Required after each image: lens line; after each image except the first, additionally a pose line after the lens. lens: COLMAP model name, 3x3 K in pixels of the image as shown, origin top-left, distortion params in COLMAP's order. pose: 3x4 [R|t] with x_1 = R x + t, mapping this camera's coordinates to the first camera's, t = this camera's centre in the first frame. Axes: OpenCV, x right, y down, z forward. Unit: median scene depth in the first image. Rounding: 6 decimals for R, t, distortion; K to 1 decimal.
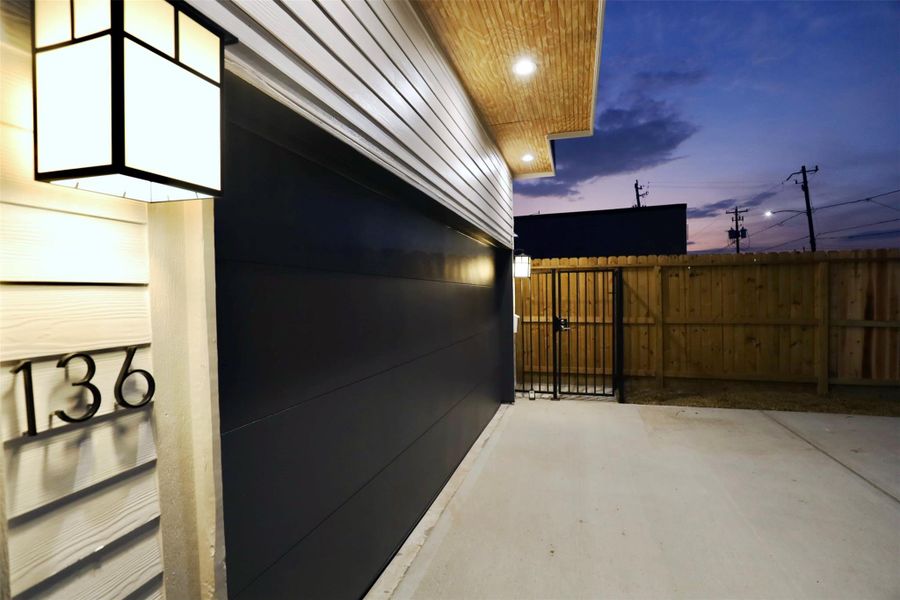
lens RADIAL K [[438.8, 0, 450.0], [0, 438.8, 300.0], [0, 0, 1]] dist [-0.001923, -0.000375]
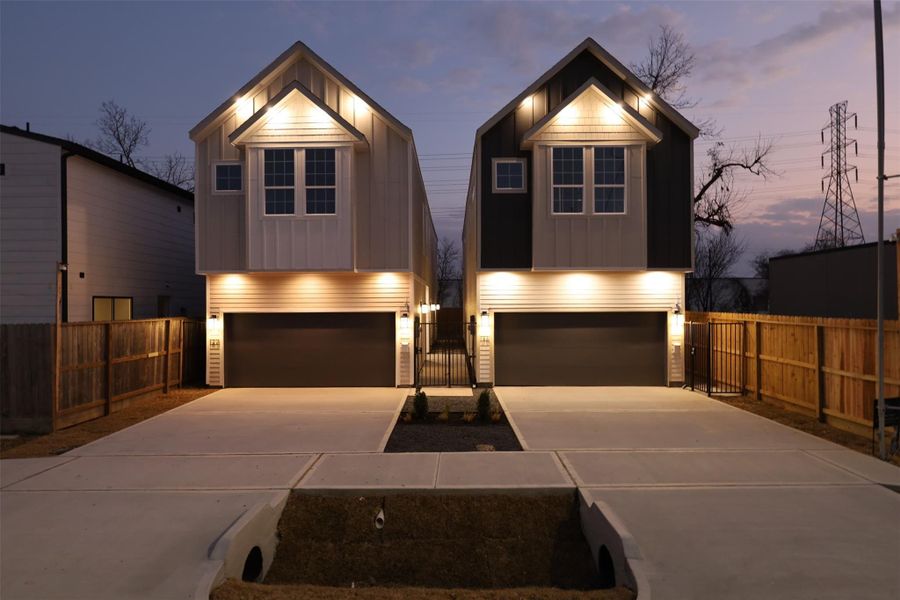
lens RADIAL K [[550.7, 0, 450.0], [0, 550.7, 300.0], [0, 0, 1]] dist [0.000371, 0.000692]
pose [[0.271904, 0.011491, -0.962256, 2.073436], [-0.019989, 0.999780, 0.006291, -0.146872], [0.962117, 0.017524, 0.272074, -0.607521]]
